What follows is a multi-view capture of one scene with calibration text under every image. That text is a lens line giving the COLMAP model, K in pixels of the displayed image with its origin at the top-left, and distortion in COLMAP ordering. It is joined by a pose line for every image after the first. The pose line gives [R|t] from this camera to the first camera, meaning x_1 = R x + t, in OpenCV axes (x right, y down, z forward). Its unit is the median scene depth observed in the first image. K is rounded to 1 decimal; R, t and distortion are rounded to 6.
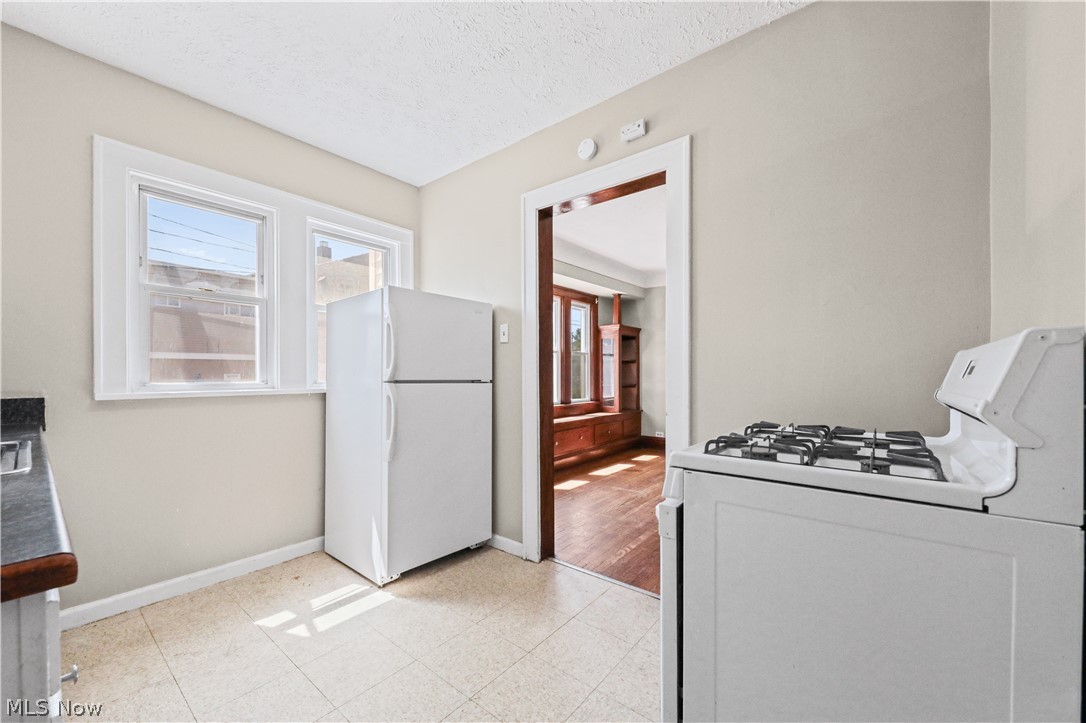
lens RADIAL K [[419.1, 0, 552.6], [0, 419.1, 367.6], [0, 0, 1]] dist [0.009677, -0.008820]
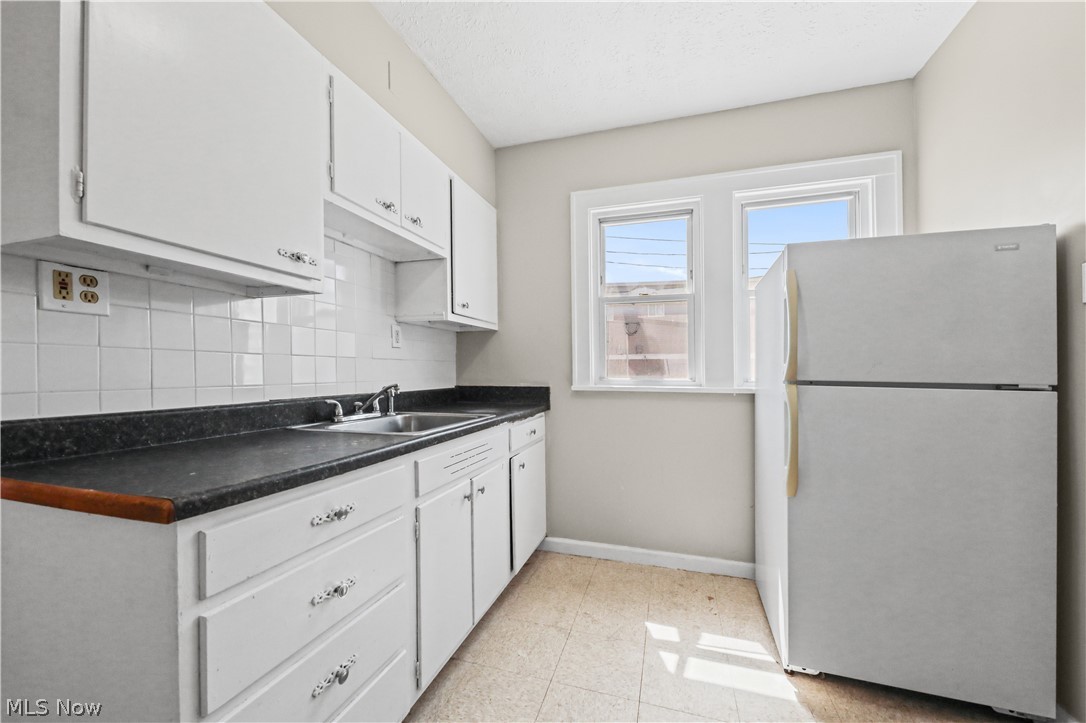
lens RADIAL K [[419.1, 0, 552.6], [0, 419.1, 367.6], [0, 0, 1]] dist [0.009677, -0.008820]
pose [[0.345945, -0.005560, -0.938238, 0.122655], [0.010072, 0.999947, -0.002212, 0.006575], [0.938201, -0.008684, 0.345983, 0.387084]]
